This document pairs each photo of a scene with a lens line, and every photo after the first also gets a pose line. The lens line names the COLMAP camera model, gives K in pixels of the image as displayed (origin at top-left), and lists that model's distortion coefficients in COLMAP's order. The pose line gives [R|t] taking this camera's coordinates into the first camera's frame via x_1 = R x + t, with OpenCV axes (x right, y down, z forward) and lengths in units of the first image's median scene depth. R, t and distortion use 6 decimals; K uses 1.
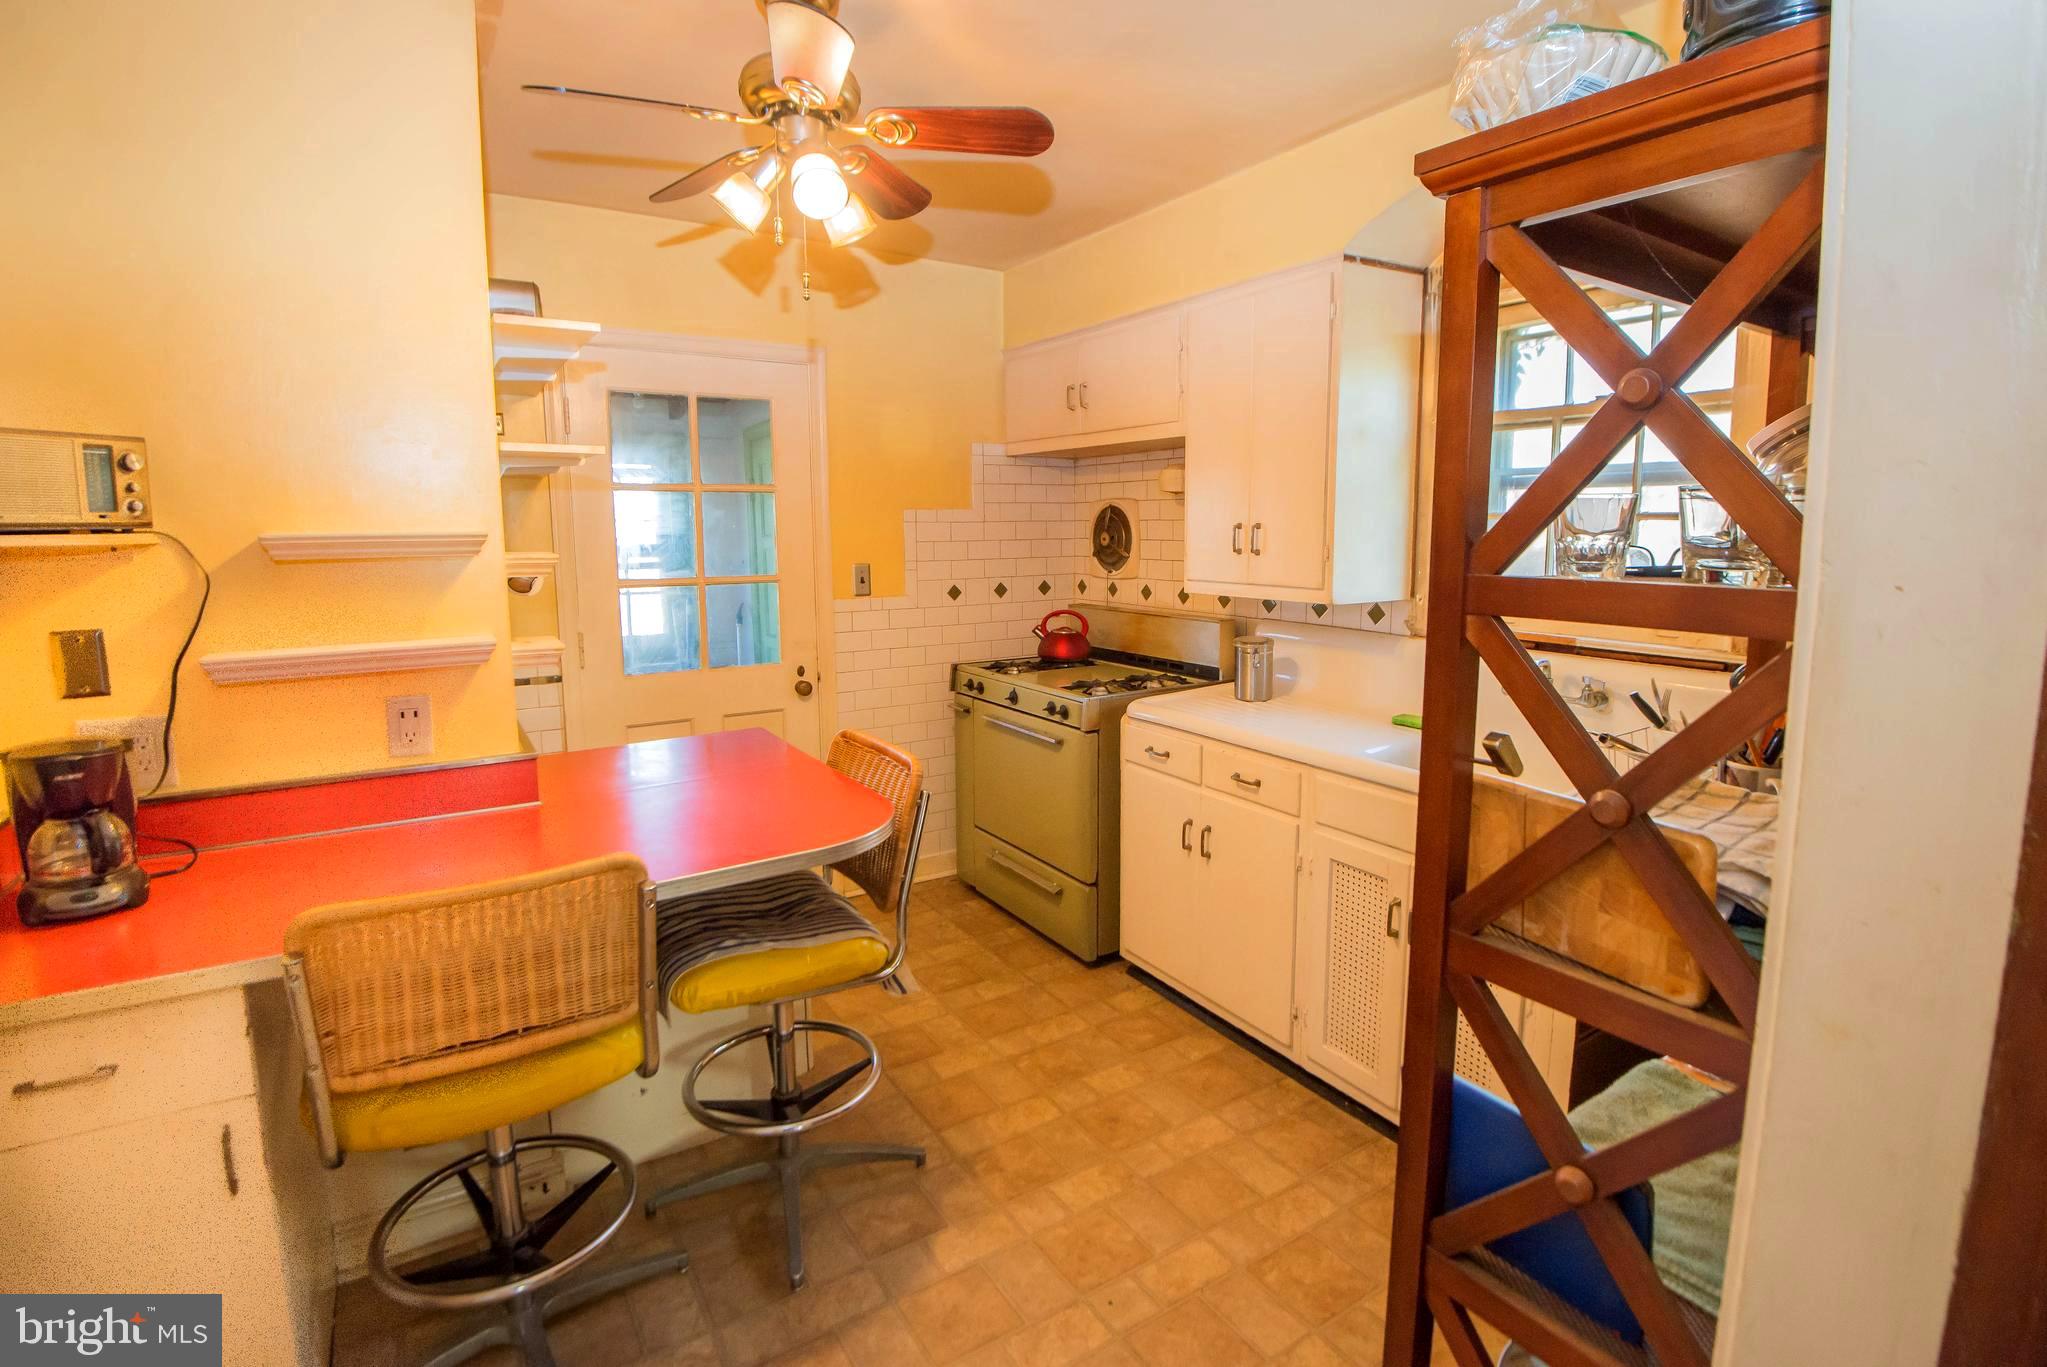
lens RADIAL K [[949.3, 0, 1034.2], [0, 949.3, 632.4], [0, 0, 1]] dist [-0.028573, -0.000073]
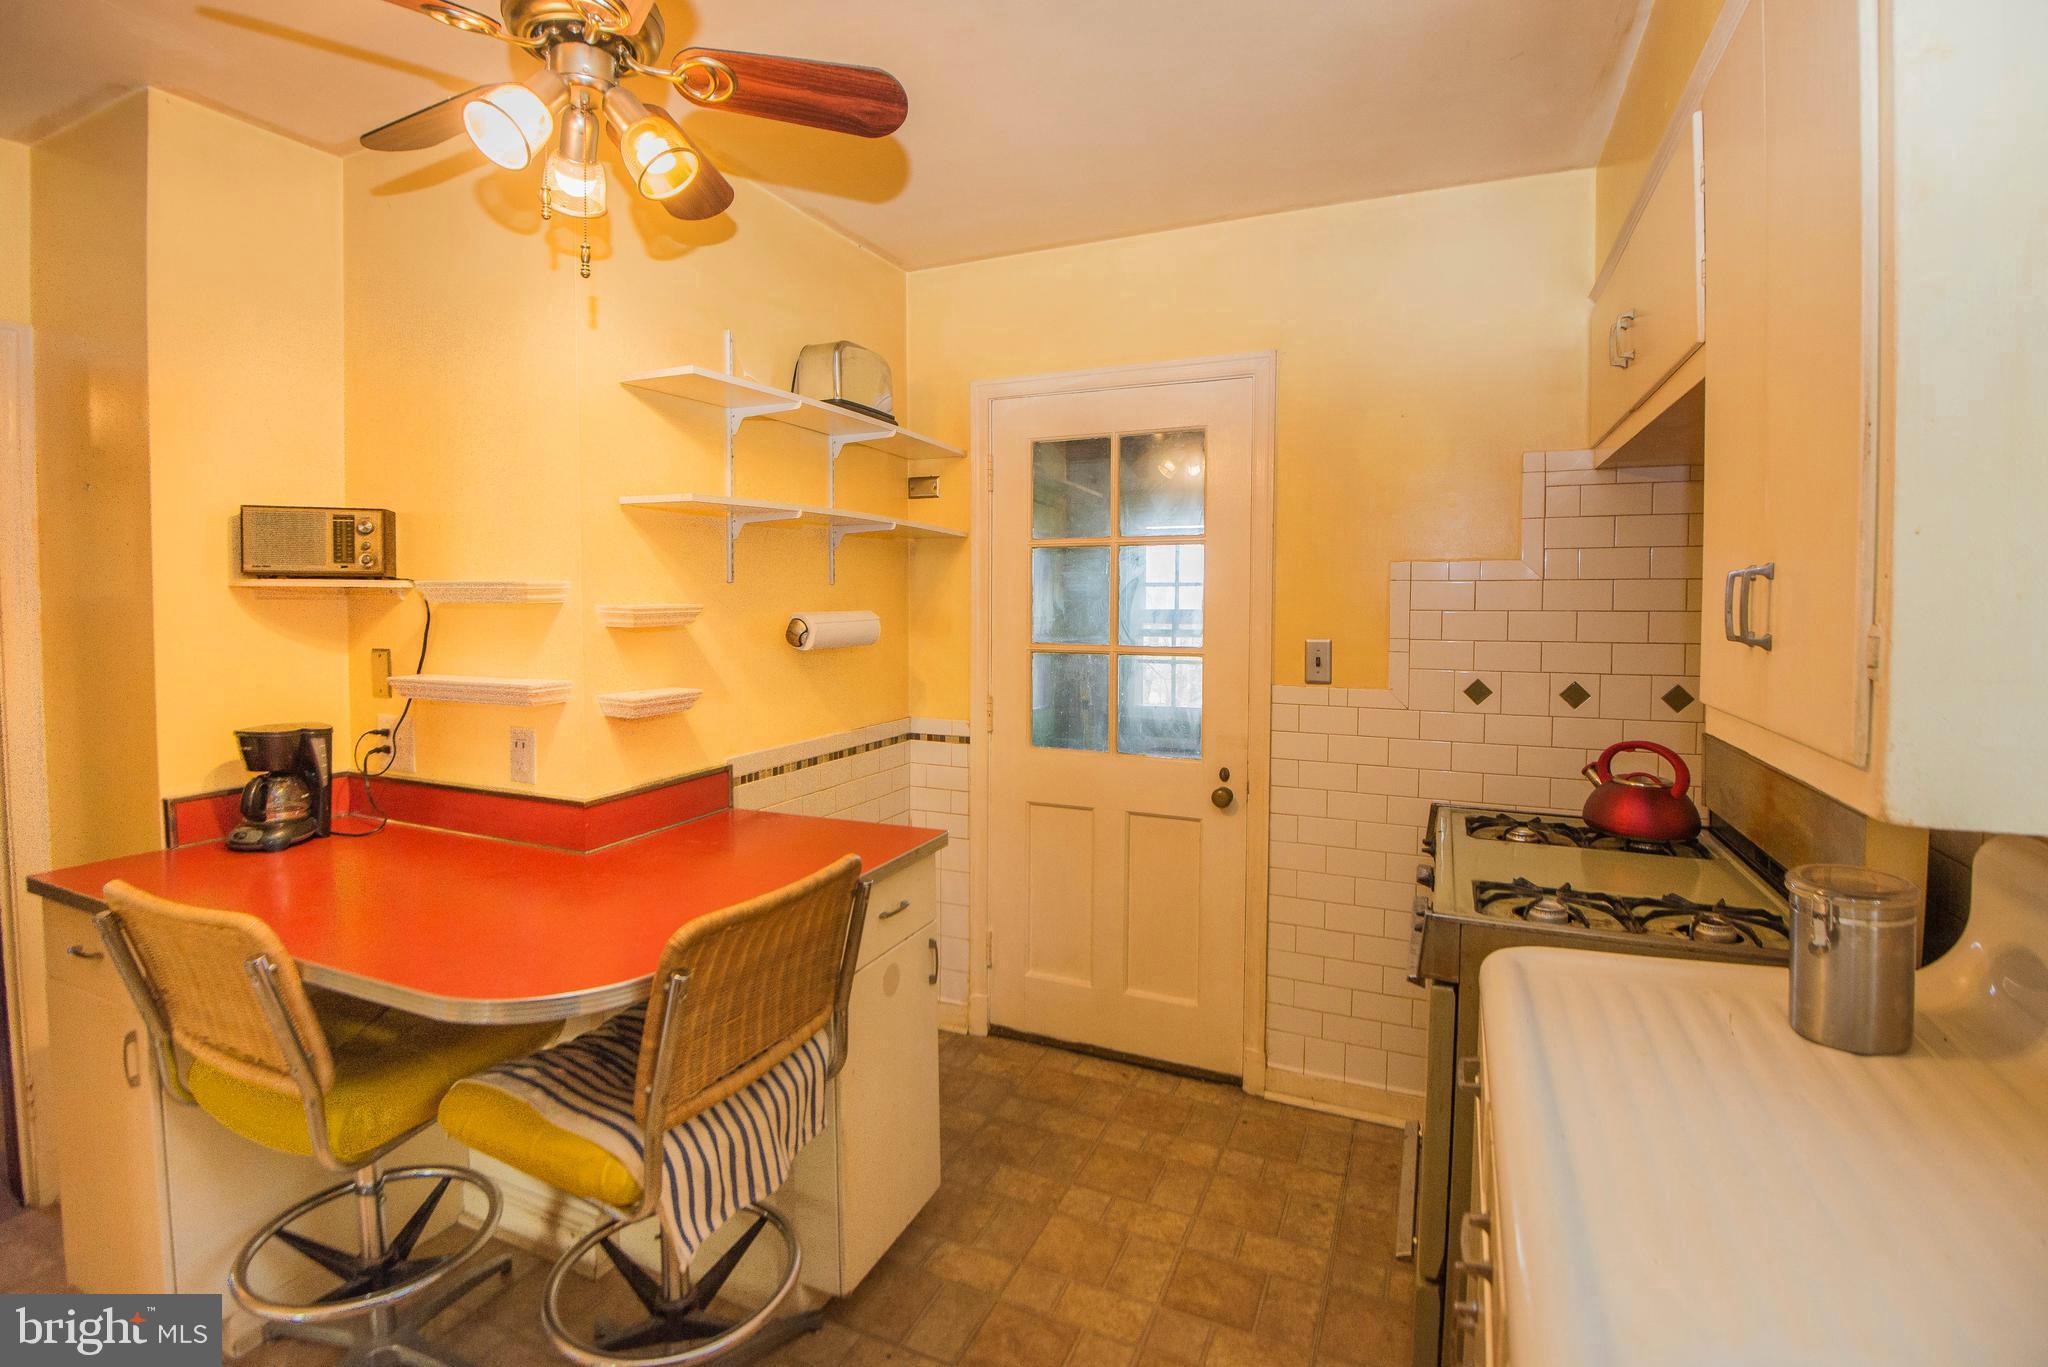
lens RADIAL K [[949.7, 0, 1034.7], [0, 949.7, 632.4], [0, 0, 1]] dist [-0.028573, -0.000073]
pose [[0.551264, 0.038627, -0.833436, 0.299359], [-0.100252, 0.994757, -0.020206, -0.042099], [0.828286, 0.094693, 0.552246, 0.442722]]
